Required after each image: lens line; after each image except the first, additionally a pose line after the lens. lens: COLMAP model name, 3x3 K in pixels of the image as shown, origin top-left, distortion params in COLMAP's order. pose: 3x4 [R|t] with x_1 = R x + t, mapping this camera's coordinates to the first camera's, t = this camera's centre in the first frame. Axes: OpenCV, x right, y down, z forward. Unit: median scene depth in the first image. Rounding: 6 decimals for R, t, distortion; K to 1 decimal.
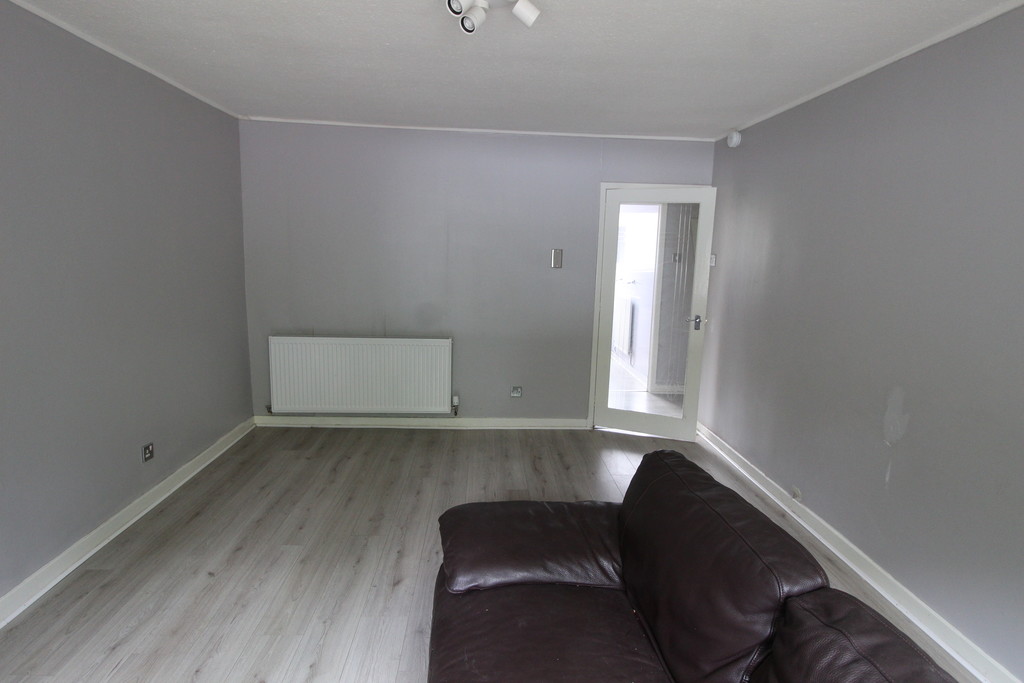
lens RADIAL K [[553.8, 0, 519.7], [0, 553.8, 336.1], [0, 0, 1]] dist [0.017929, -0.019167]
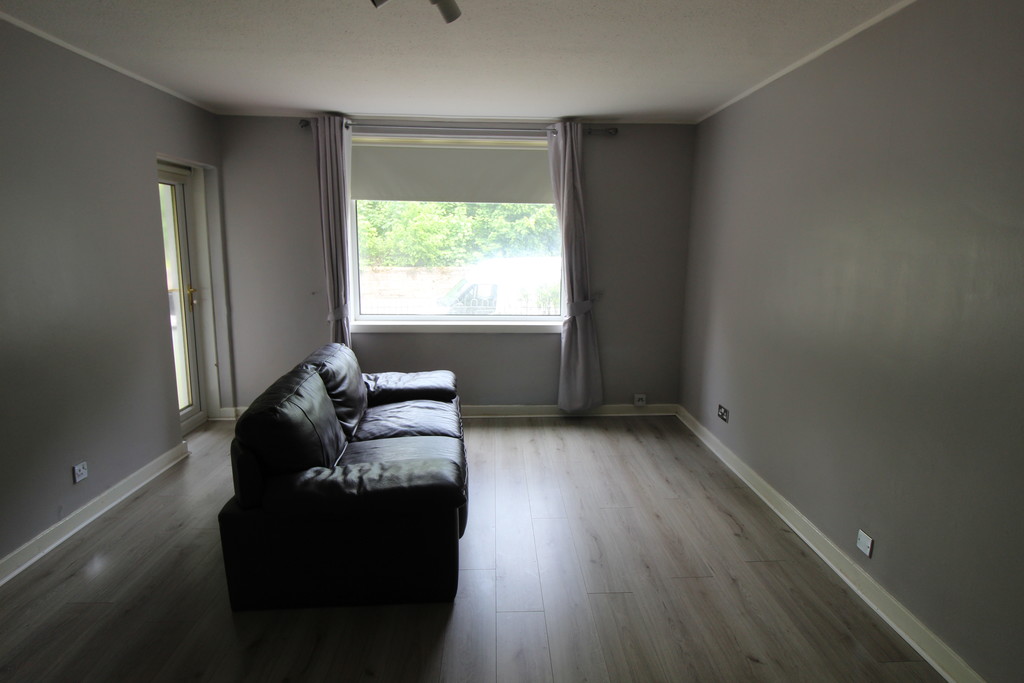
lens RADIAL K [[553.8, 0, 519.7], [0, 553.8, 336.1], [0, 0, 1]] dist [0.017929, -0.019167]
pose [[-0.999093, -0.039034, 0.017005, -0.238506], [-0.031523, 0.946619, 0.320809, -0.282794], [-0.028619, 0.319982, -0.946991, 1.787967]]
